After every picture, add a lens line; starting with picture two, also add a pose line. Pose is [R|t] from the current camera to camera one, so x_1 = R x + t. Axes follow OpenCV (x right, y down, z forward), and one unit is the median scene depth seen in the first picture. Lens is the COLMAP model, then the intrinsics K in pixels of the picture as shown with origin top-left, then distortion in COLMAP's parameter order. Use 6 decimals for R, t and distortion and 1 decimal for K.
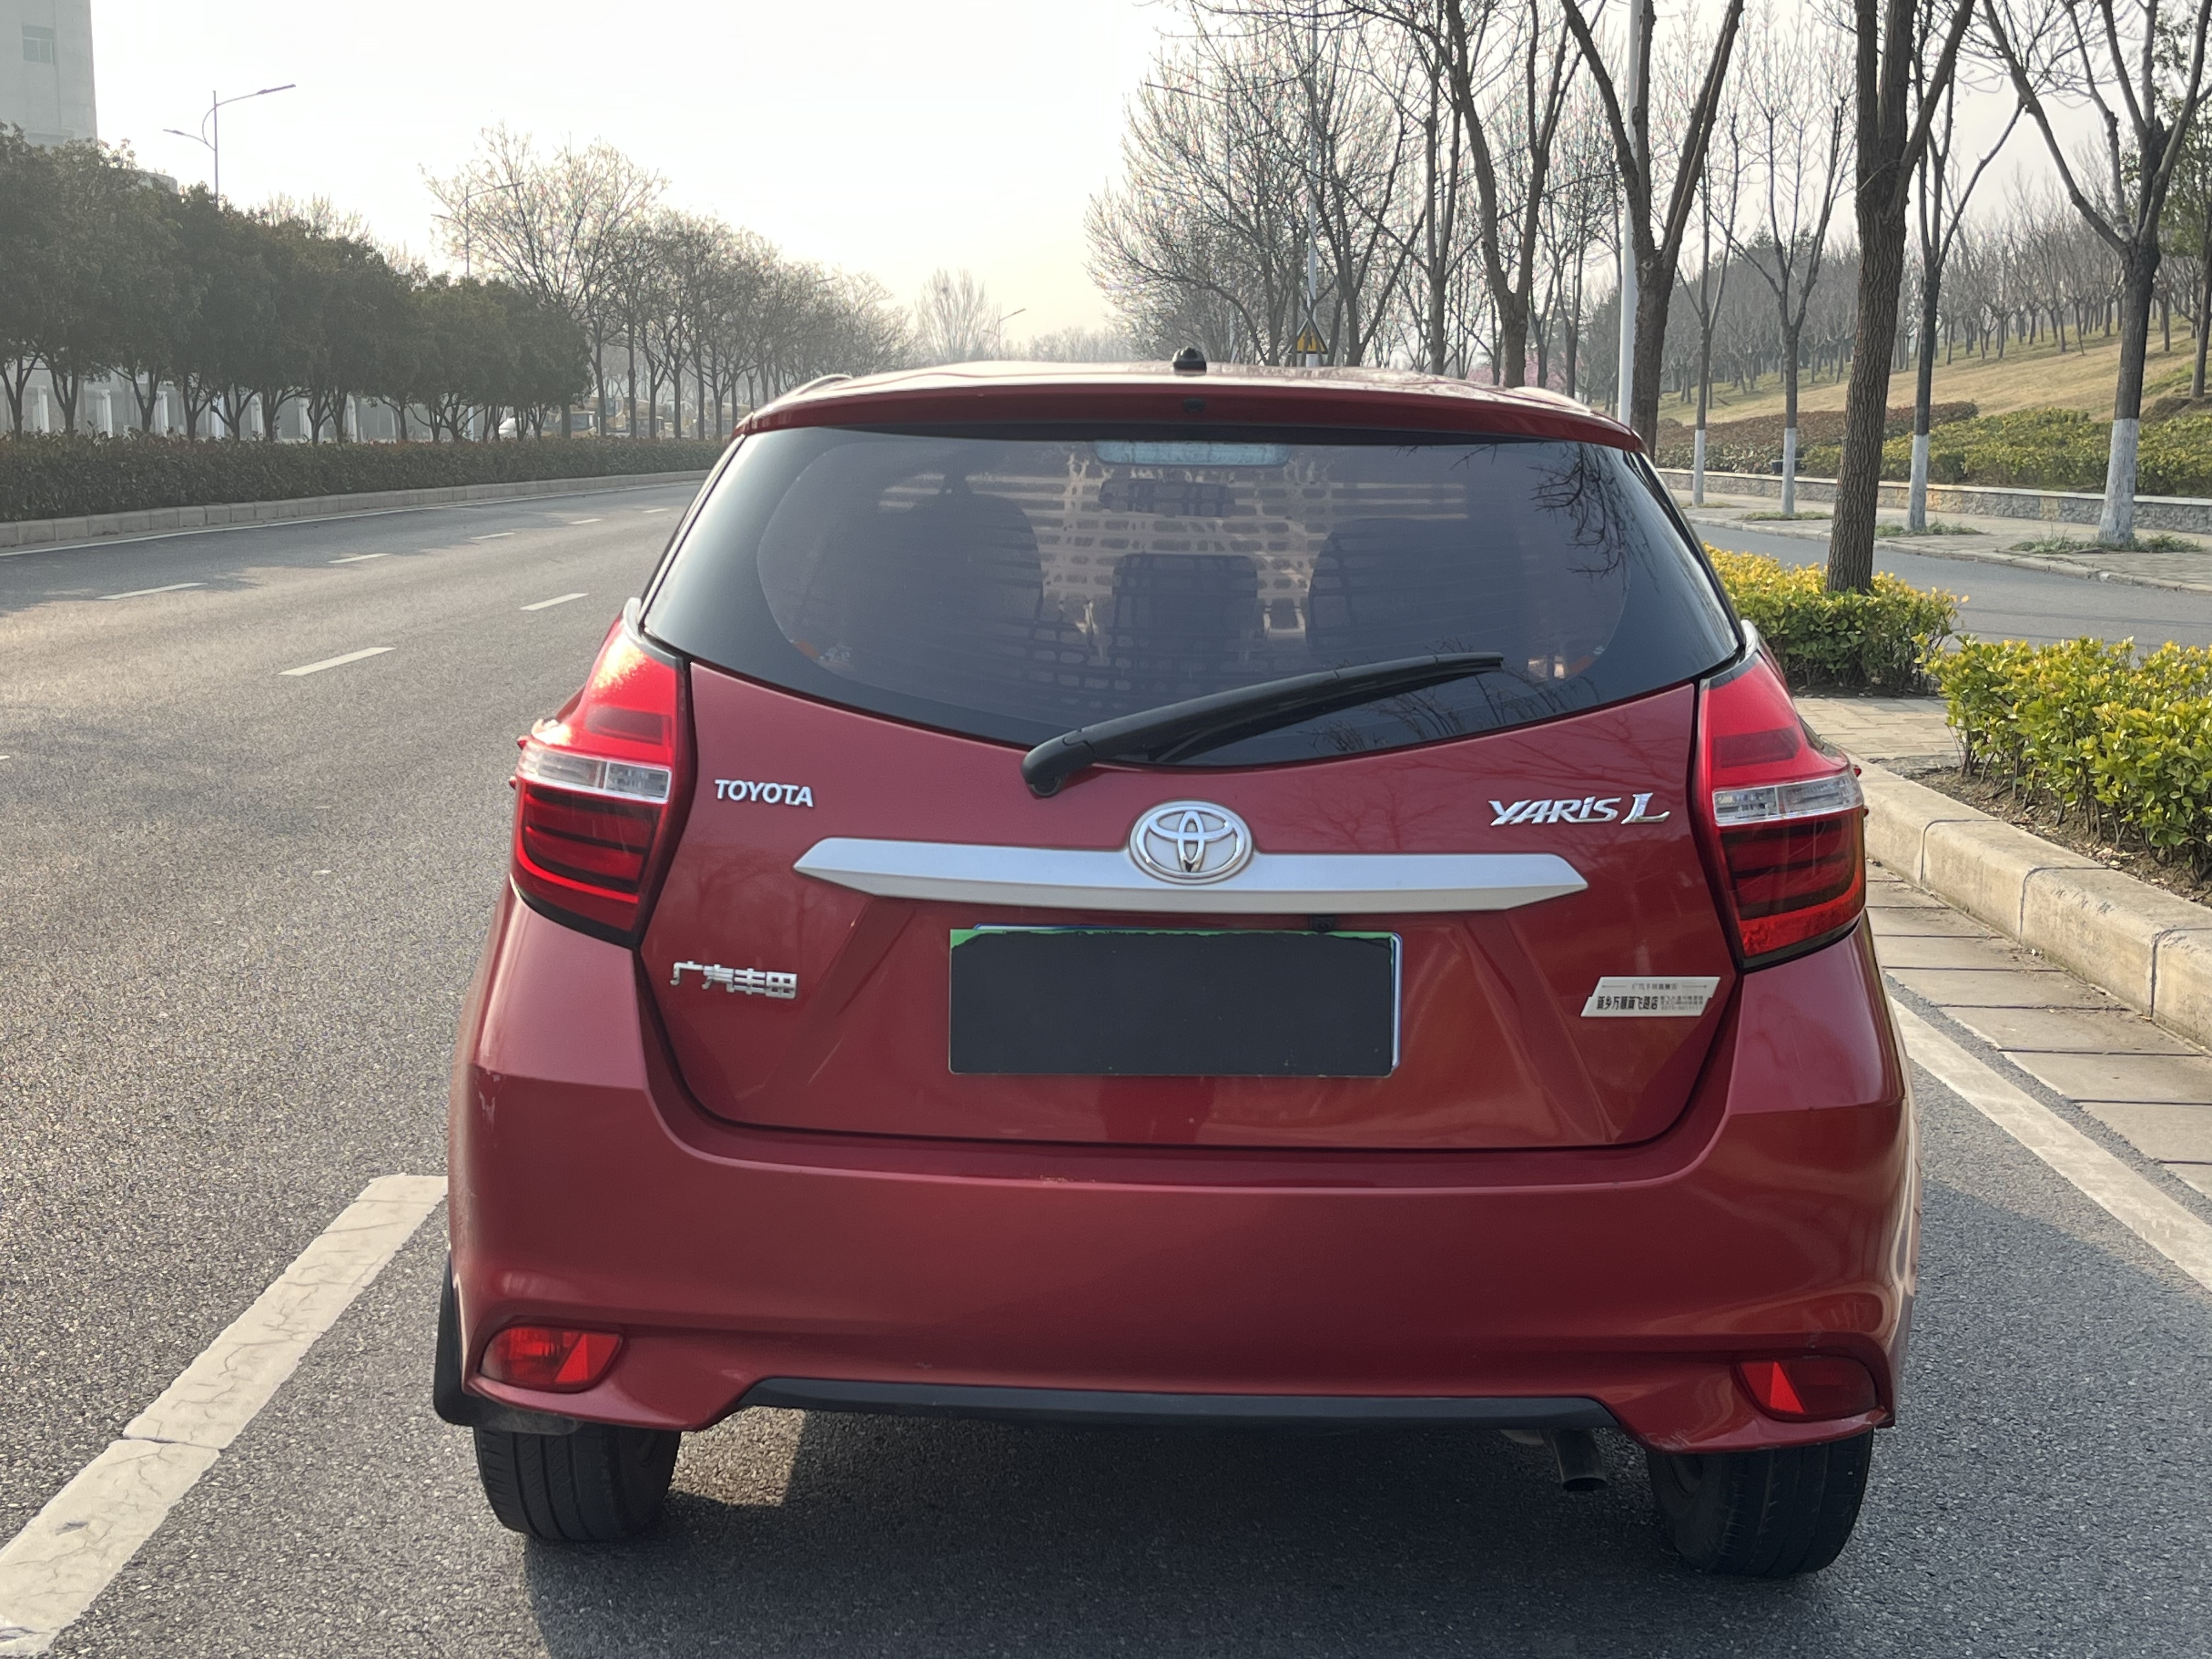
lens RADIAL K [[2775.0, 0, 1106.0], [0, 2775.0, 829.5], [0, 0, 1]] dist [0.089091, -0.089870]
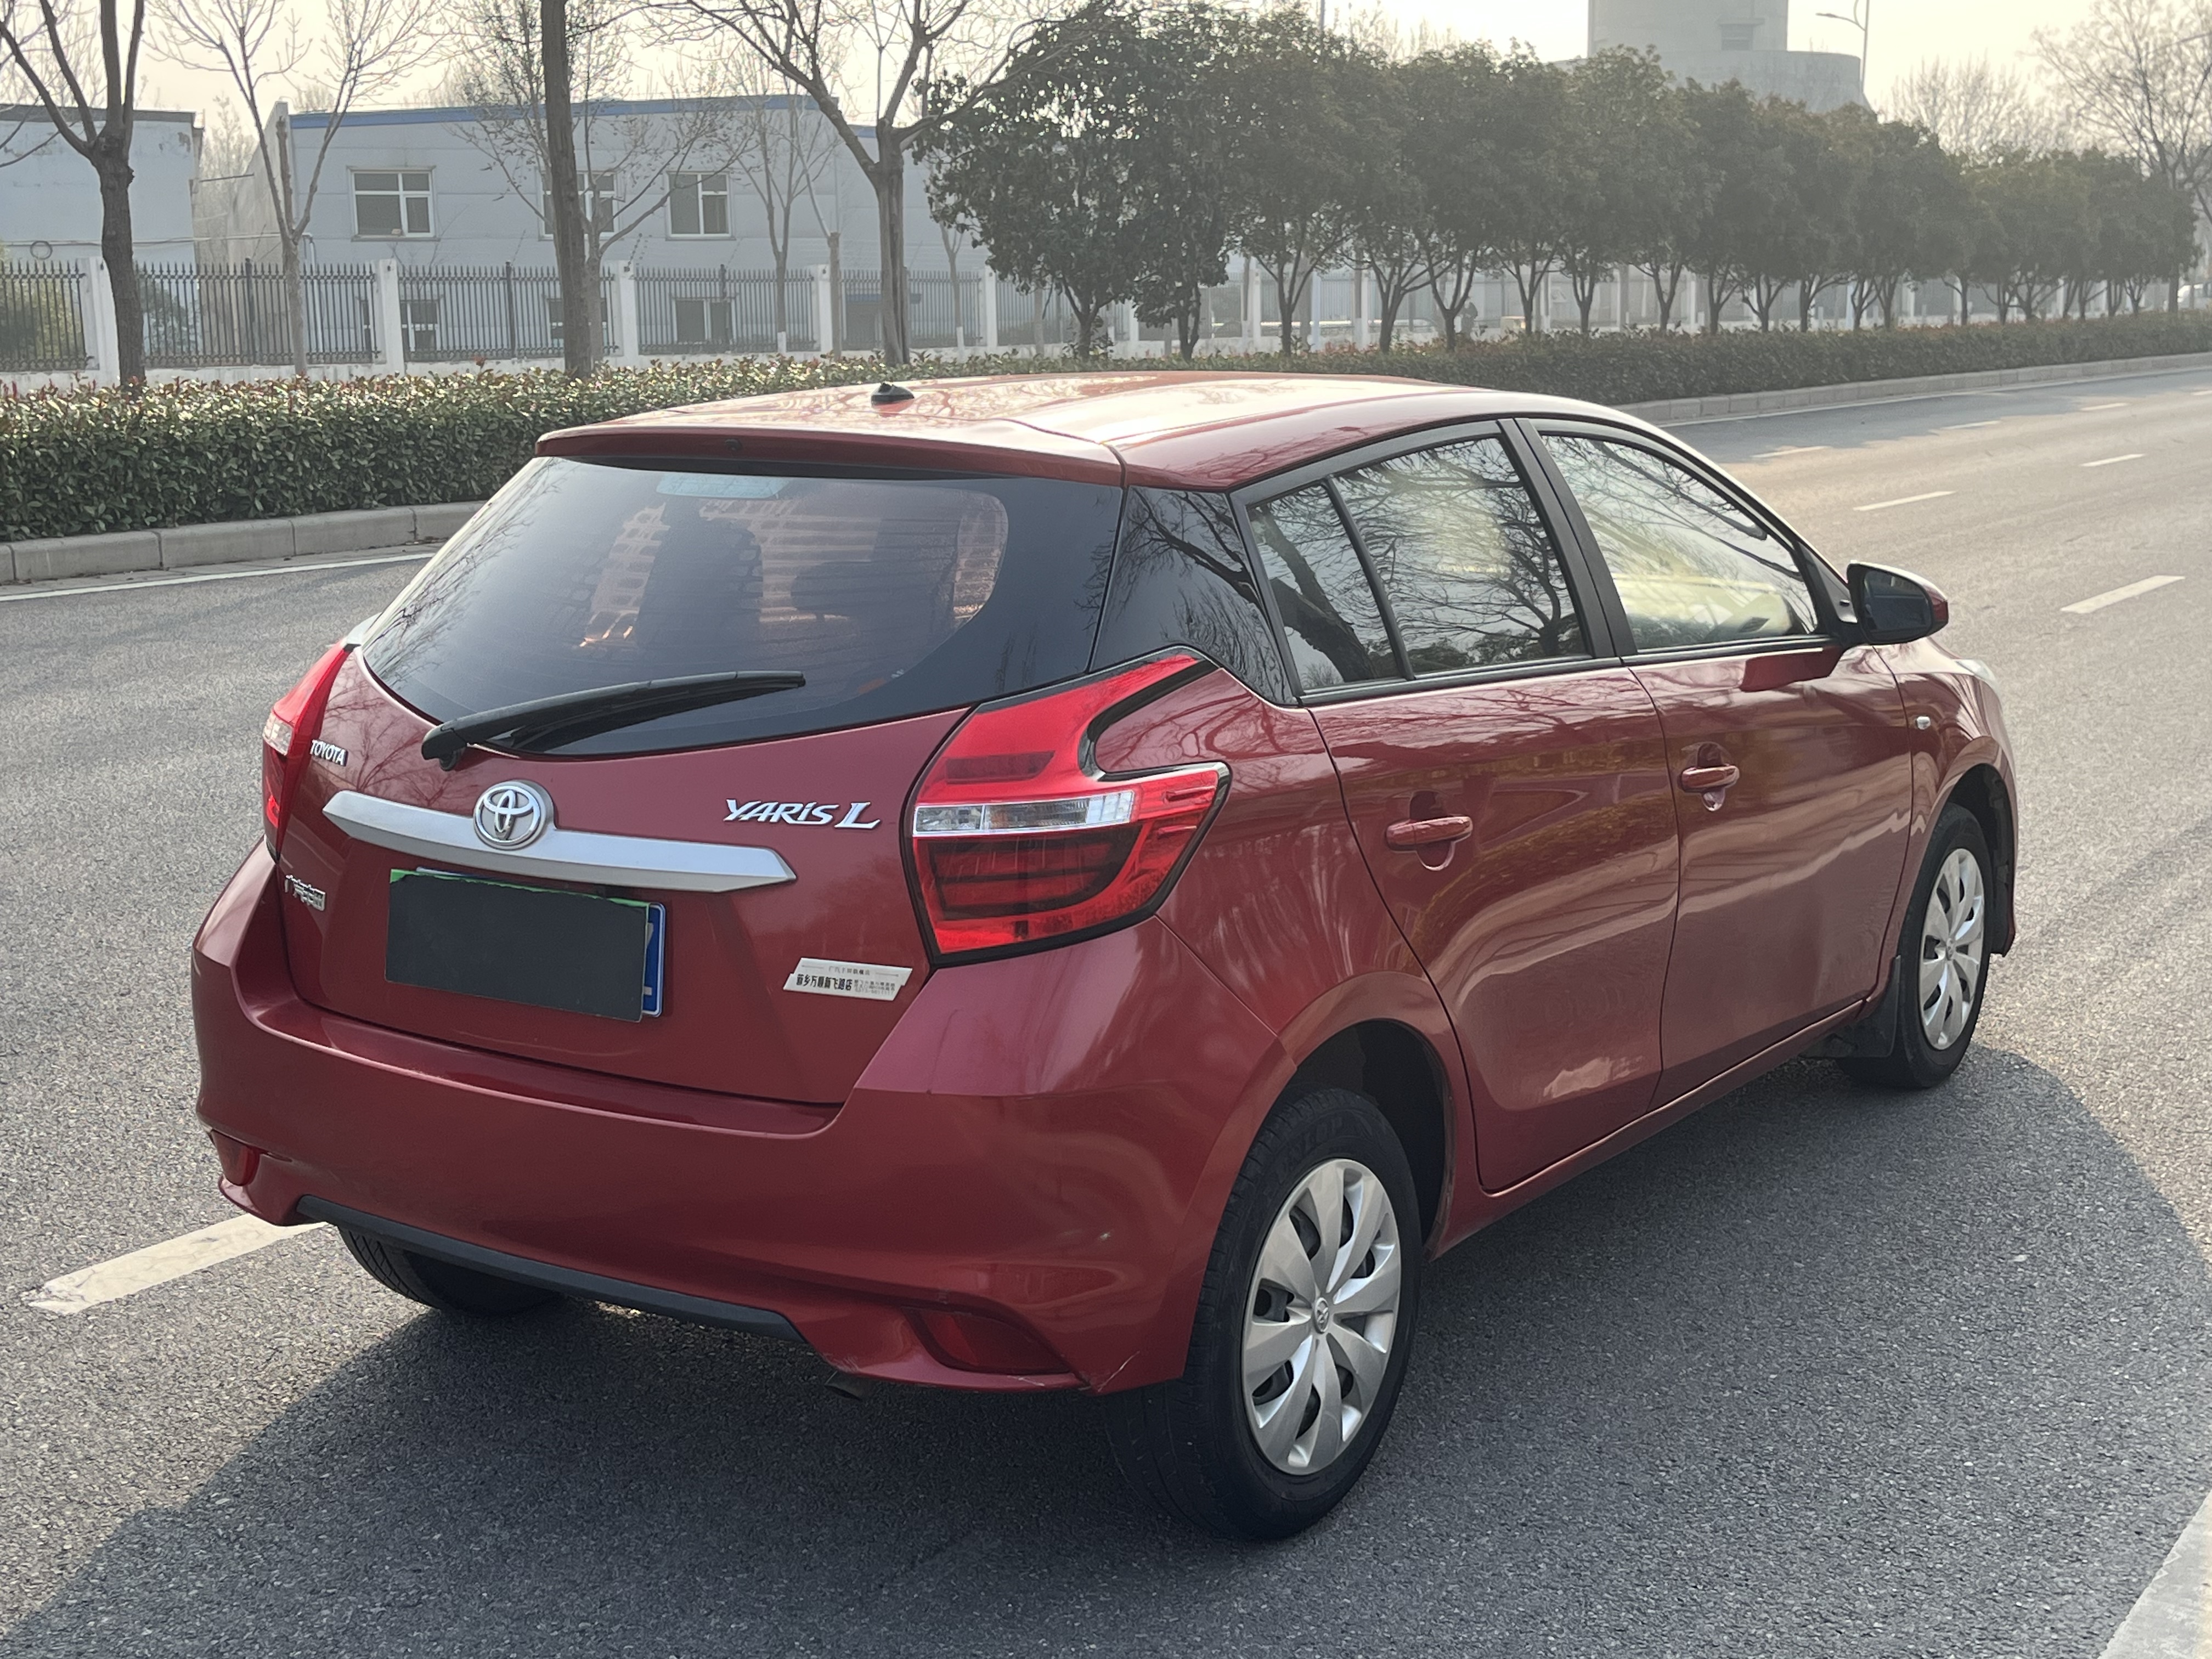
lens RADIAL K [[2775.0, 0, 1106.0], [0, 2775.0, 829.5], [0, 0, 1]] dist [0.089091, -0.089870]
pose [[0.848562, 0.079784, -0.523046, 0.861951], [-0.057844, 0.996629, 0.058181, -0.073007], [0.525925, -0.019115, 0.850316, 0.078316]]
